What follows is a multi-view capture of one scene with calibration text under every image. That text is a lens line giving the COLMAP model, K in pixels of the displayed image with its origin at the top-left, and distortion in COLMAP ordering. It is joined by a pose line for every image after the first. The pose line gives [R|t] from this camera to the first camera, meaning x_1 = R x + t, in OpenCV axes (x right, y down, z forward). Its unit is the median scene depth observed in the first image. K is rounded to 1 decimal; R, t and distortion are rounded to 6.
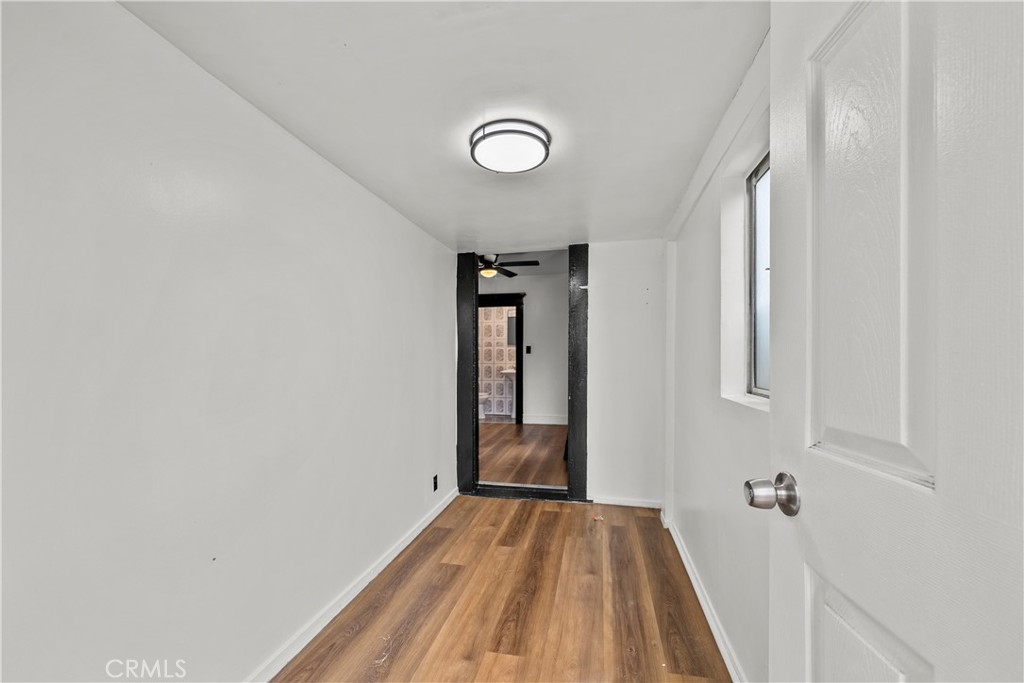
lens RADIAL K [[398.3, 0, 511.8], [0, 398.3, 350.9], [0, 0, 1]] dist [0.000615, 0.000022]
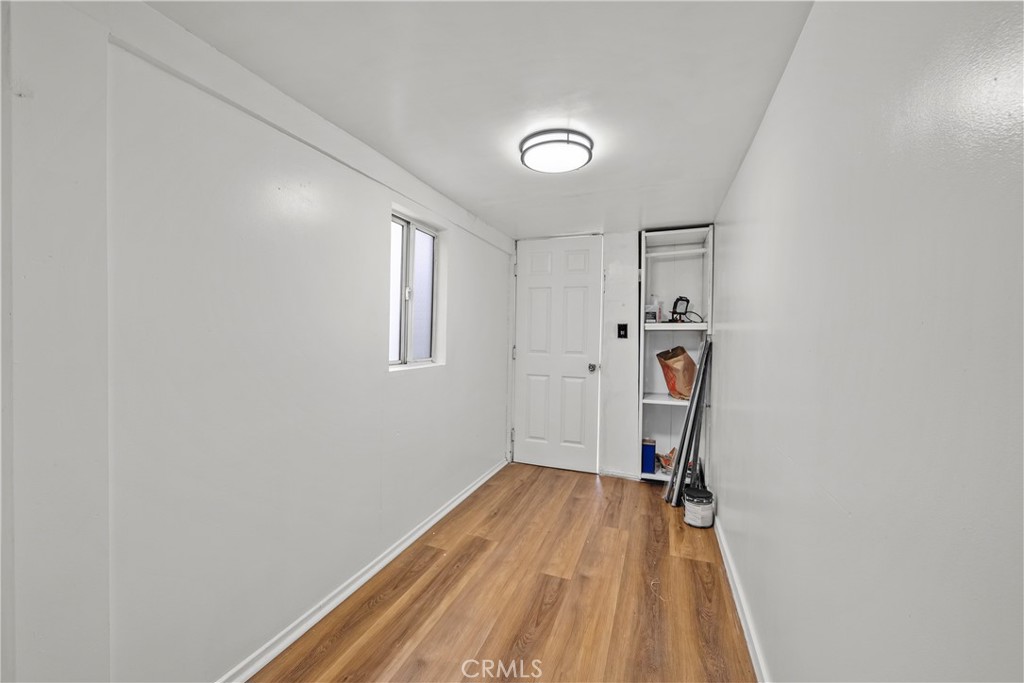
lens RADIAL K [[398.3, 0, 511.7], [0, 398.3, 338.1], [0, 0, 1]] dist [0.000615, 0.000022]
pose [[-0.988148, -0.005456, 0.153404, -0.062041], [-0.007789, 0.999863, -0.014613, 0.020551], [-0.153303, -0.015635, -0.988055, 2.023729]]
